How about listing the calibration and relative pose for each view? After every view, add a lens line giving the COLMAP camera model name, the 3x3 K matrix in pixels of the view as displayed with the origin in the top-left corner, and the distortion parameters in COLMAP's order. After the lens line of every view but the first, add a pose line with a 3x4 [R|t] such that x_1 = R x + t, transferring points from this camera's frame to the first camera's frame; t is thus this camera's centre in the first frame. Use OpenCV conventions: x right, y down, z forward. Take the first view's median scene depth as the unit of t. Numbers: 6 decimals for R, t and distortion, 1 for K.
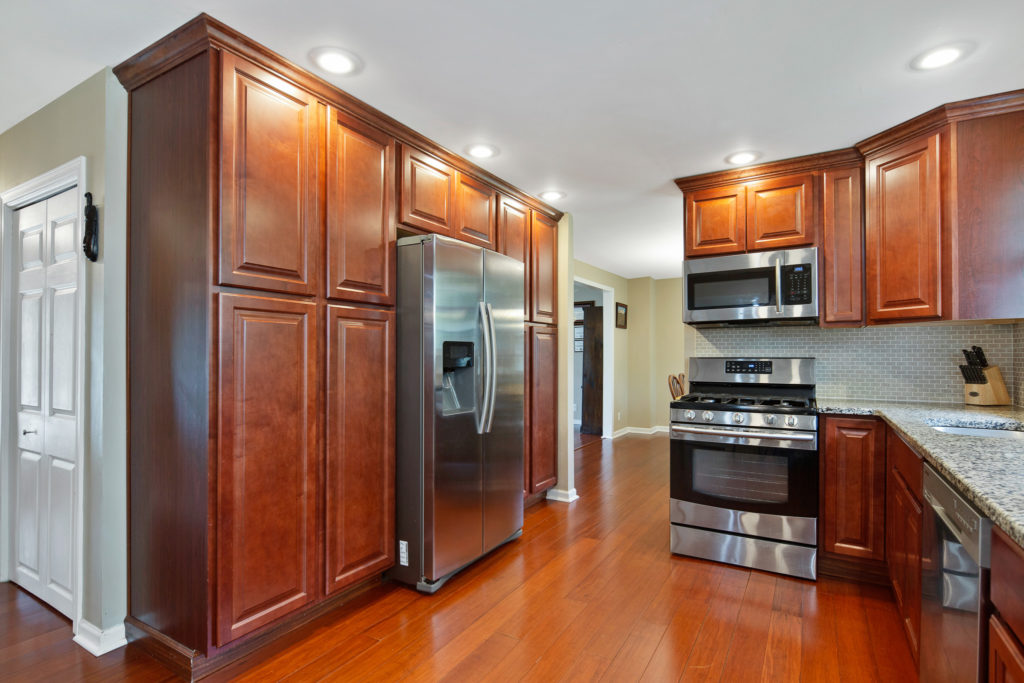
lens RADIAL K [[507.9, 0, 512.0], [0, 507.9, 341.5], [0, 0, 1]] dist [0.000640, 0.000093]
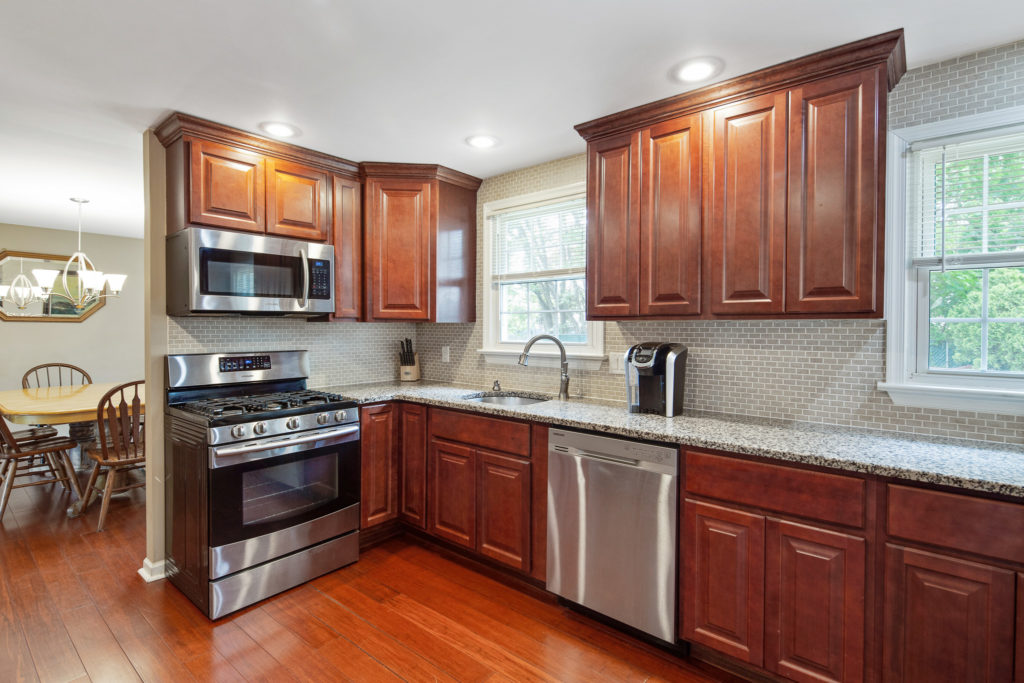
lens RADIAL K [[495.7, 0, 511.1], [0, 495.7, 326.4], [0, 0, 1]] dist [0.001939, 0.000218]
pose [[0.157357, 0.001838, 0.987540, -0.384800], [-0.031807, 0.999489, 0.003208, -0.038330], [-0.987029, -0.031916, 0.157335, 0.519362]]
